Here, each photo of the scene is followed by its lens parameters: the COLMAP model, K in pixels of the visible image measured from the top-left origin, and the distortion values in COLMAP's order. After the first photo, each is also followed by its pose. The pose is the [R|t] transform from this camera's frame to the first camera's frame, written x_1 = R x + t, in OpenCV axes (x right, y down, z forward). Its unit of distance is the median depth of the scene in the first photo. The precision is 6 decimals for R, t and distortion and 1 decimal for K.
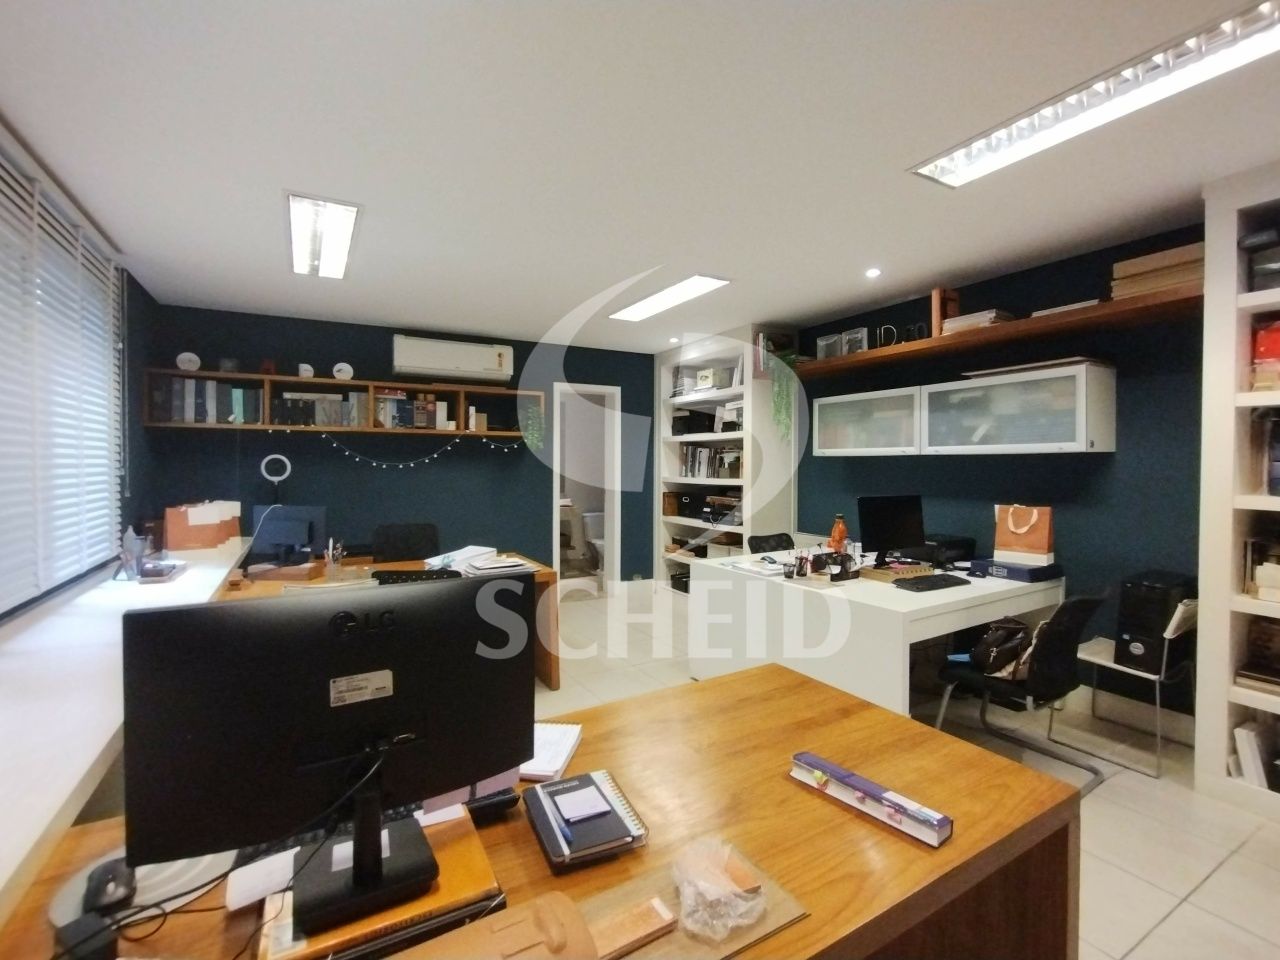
lens RADIAL K [[586.2, 0, 636.5], [0, 586.2, 475.0], [0, 0, 1]] dist [-0.001691, 0.002085]
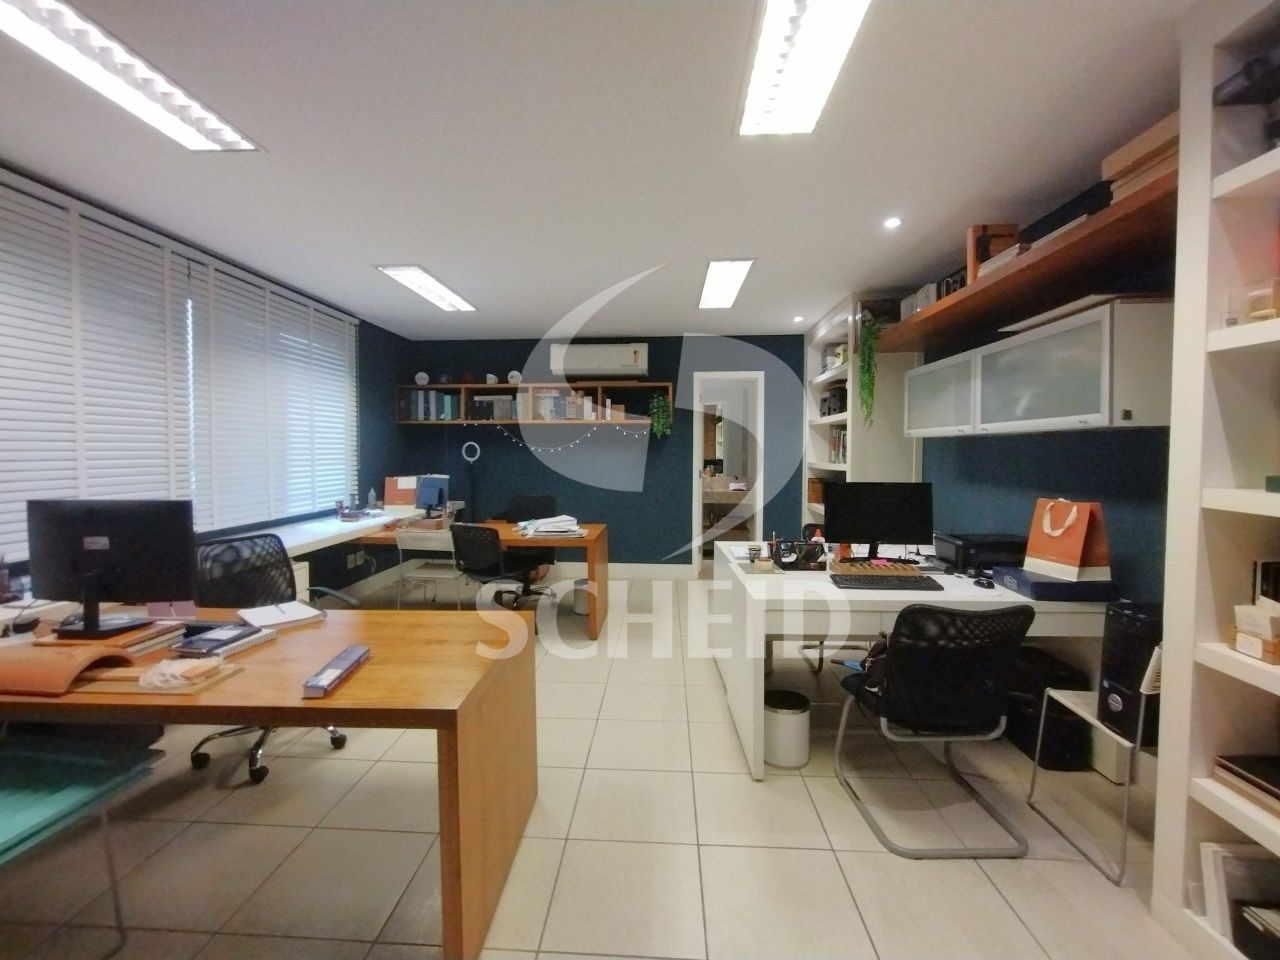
lens RADIAL K [[586.2, 0, 619.3], [0, 586.2, 475.4], [0, 0, 1]] dist [-0.001691, 0.002085]
pose [[0.833407, 0.022887, -0.552185, 0.452073], [-0.011178, 0.999636, 0.024562, 0.006364], [0.552546, -0.014298, 0.833359, 0.048540]]
